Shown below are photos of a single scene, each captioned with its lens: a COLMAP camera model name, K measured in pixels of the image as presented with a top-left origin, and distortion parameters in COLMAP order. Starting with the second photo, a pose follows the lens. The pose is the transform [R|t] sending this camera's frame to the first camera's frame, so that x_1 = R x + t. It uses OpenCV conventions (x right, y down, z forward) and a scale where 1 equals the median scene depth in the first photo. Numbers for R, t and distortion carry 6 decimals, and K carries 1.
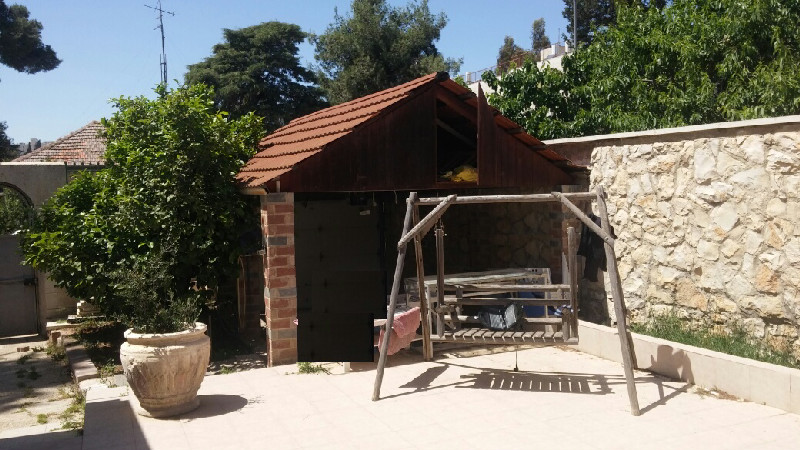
lens RADIAL K [[644.0, 0, 400.0], [0, 644.0, 225.0], [0, 0, 1]] dist [0.058993, -0.089371]
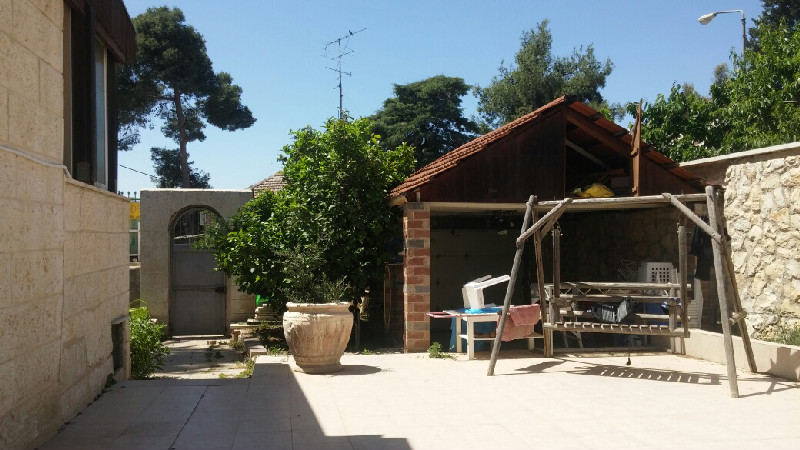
lens RADIAL K [[644.0, 0, 400.0], [0, 644.0, 225.0], [0, 0, 1]] dist [0.058993, -0.089371]
pose [[0.968306, 0.018458, -0.249086, 0.062904], [-0.038572, 0.996353, -0.076112, 0.074915], [0.246772, 0.083307, 0.965486, -0.104951]]
